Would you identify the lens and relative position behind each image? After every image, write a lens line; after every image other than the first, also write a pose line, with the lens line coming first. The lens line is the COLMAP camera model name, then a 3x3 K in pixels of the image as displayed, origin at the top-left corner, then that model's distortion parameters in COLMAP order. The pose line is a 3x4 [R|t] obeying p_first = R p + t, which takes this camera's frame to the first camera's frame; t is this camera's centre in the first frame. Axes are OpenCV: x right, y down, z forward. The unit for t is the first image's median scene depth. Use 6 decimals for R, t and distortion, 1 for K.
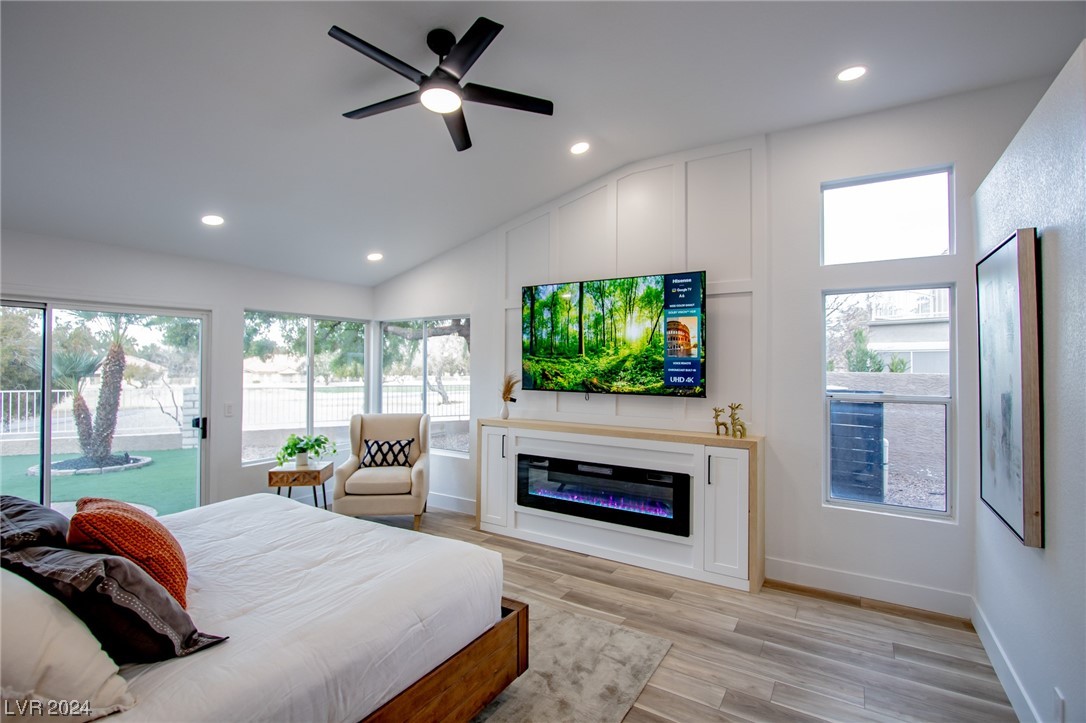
lens RADIAL K [[501.3, 0, 536.1], [0, 501.3, 358.3], [0, 0, 1]] dist [-0.011021, -0.000157]
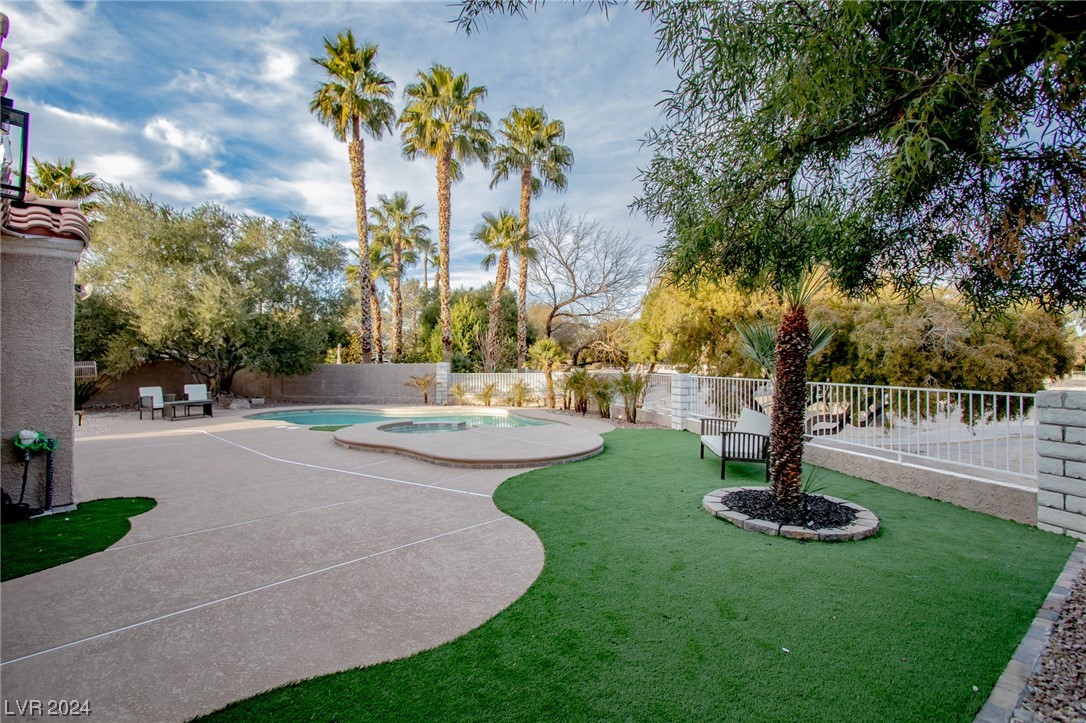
lens RADIAL K [[500.8, 0, 533.3], [0, 500.8, 358.5], [0, 0, 1]] dist [-0.010134, 0.000513]
pose [[-0.192401, -0.006819, -0.981293, -0.488361], [0.017073, 0.999801, -0.010295, 0.066777], [0.981168, -0.018735, -0.192246, 1.698228]]
